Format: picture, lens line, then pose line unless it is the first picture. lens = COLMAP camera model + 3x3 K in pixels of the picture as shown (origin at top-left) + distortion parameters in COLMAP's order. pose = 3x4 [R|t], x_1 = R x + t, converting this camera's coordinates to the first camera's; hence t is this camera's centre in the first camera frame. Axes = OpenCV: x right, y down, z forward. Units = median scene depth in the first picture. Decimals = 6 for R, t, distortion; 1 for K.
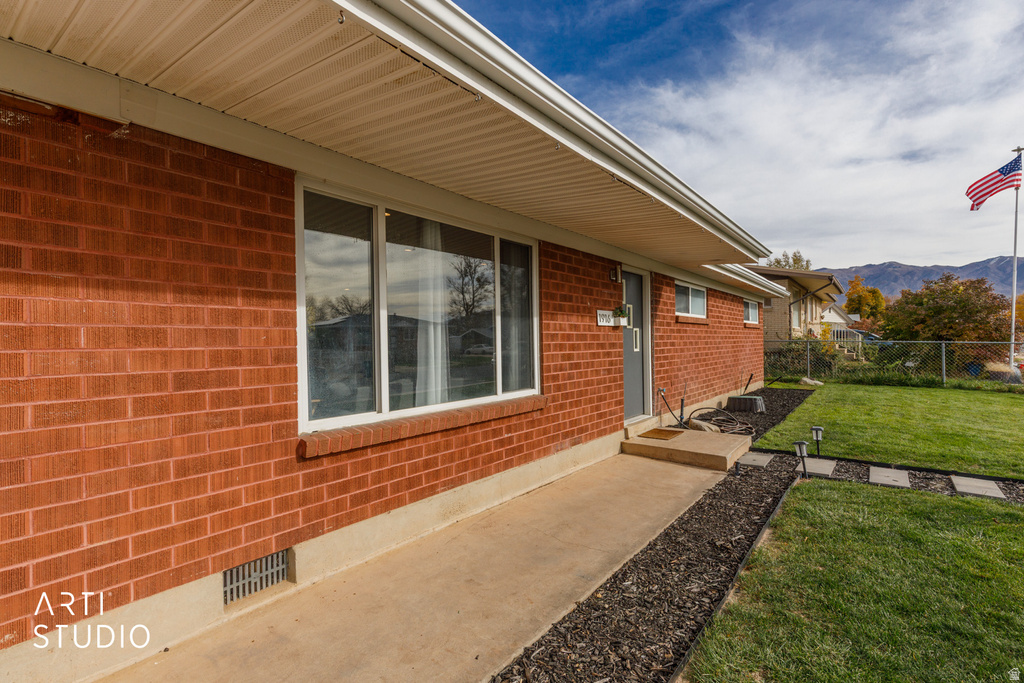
lens RADIAL K [[506.5, 0, 547.7], [0, 506.5, 346.4], [0, 0, 1]] dist [0.027921, -0.002053]
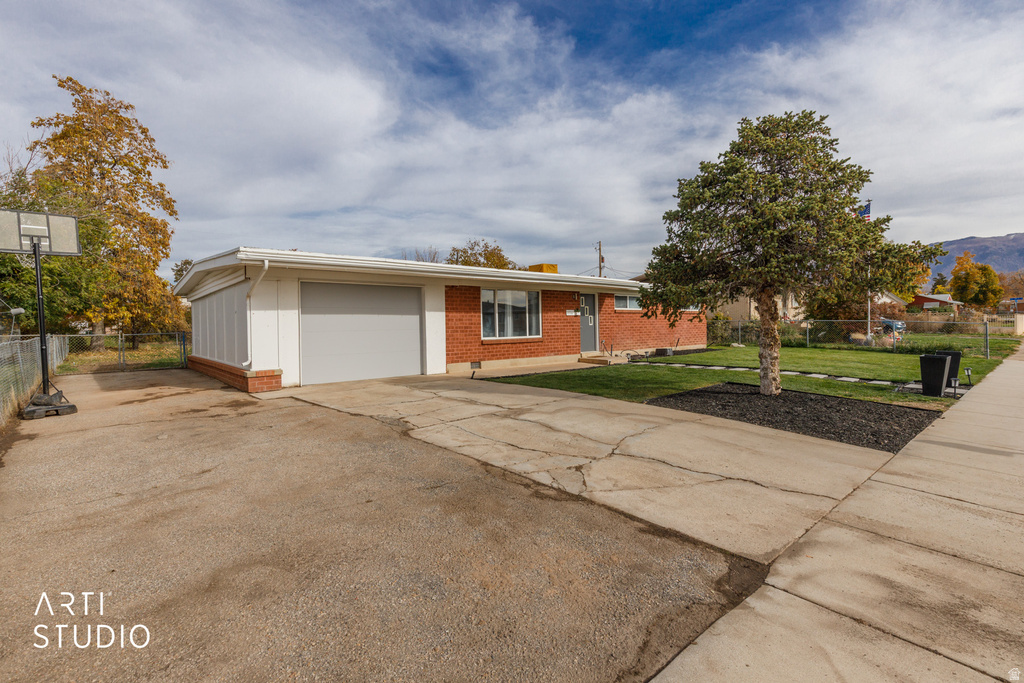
lens RADIAL K [[508.7, 0, 527.8], [0, 508.7, 332.8], [0, 0, 1]] dist [0.003301, -0.000539]
pose [[0.975254, -0.004425, -0.221041, 0.670591], [0.005294, 0.999980, 0.003338, 0.059849], [0.221022, -0.004425, 0.975259, -2.386765]]
